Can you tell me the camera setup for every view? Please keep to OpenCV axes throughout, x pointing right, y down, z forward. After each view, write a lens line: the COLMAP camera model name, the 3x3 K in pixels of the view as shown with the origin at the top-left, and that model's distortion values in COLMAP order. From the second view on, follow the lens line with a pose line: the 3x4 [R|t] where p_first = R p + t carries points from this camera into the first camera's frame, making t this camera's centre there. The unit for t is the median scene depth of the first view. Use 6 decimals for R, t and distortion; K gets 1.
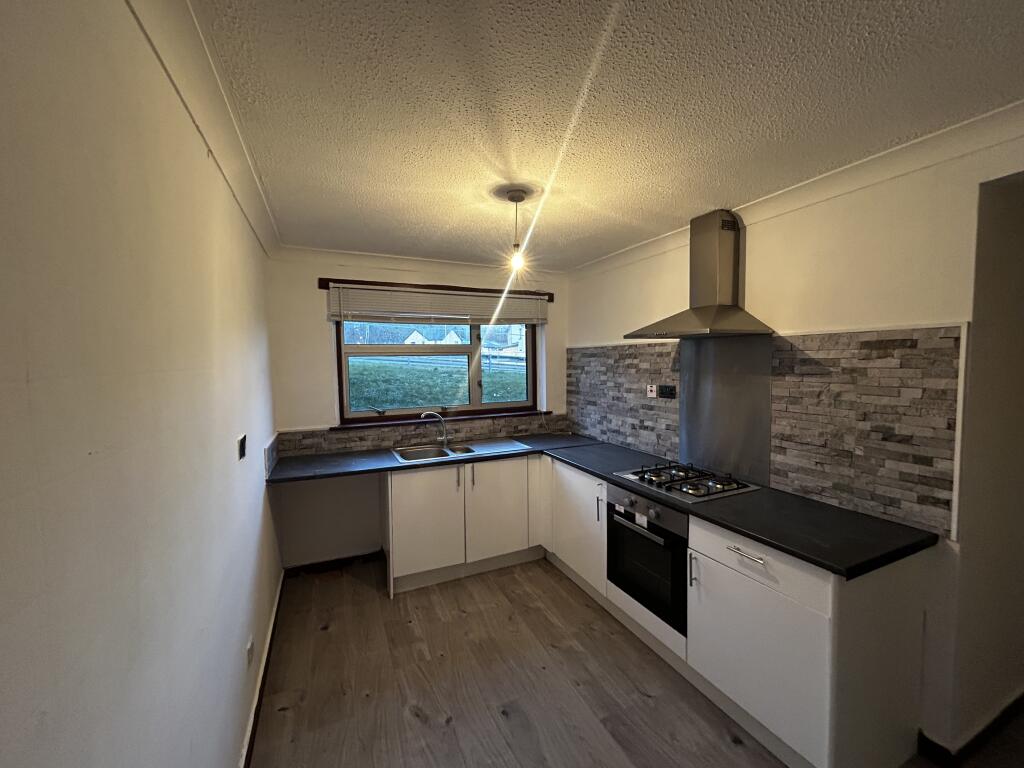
lens RADIAL K [[413.5, 0, 513.1], [0, 413.5, 384.1], [0, 0, 1]] dist [-0.000491, 0.000569]
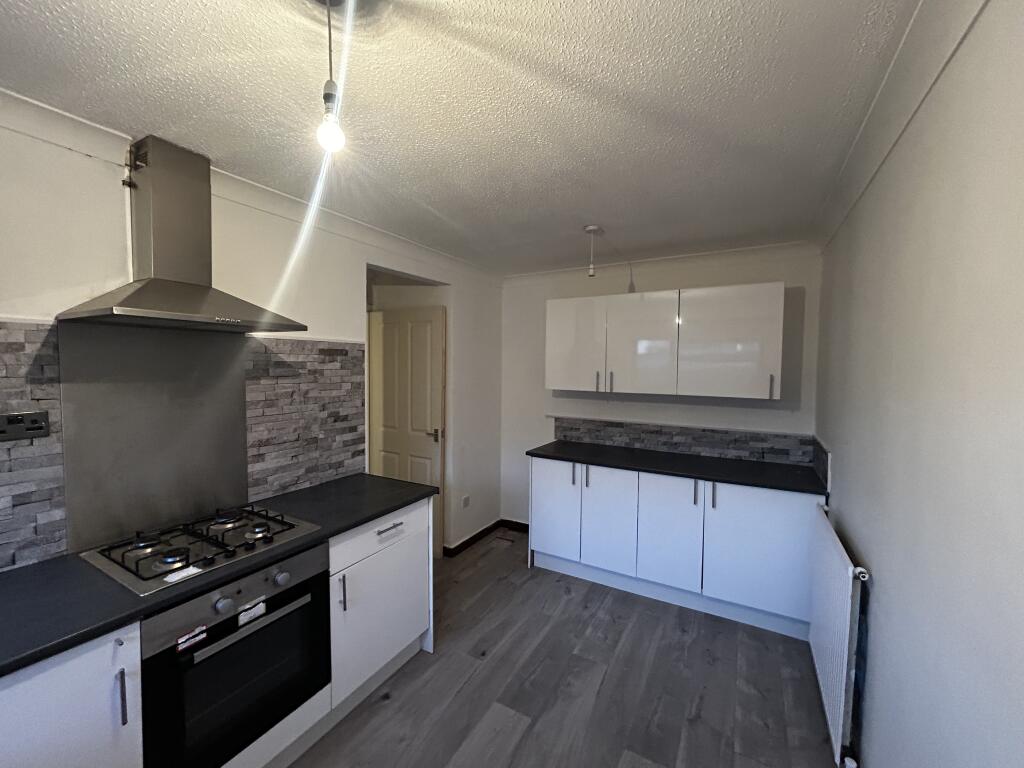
lens RADIAL K [[413.4, 0, 512.0], [0, 413.4, 384.0], [0, 0, 1]] dist [-0.000287, -0.000567]
pose [[-0.585629, -0.031240, 0.809977, -0.455313], [0.045692, 0.996396, 0.071466, -0.050098], [-0.809290, 0.078862, -0.582091, 1.076548]]
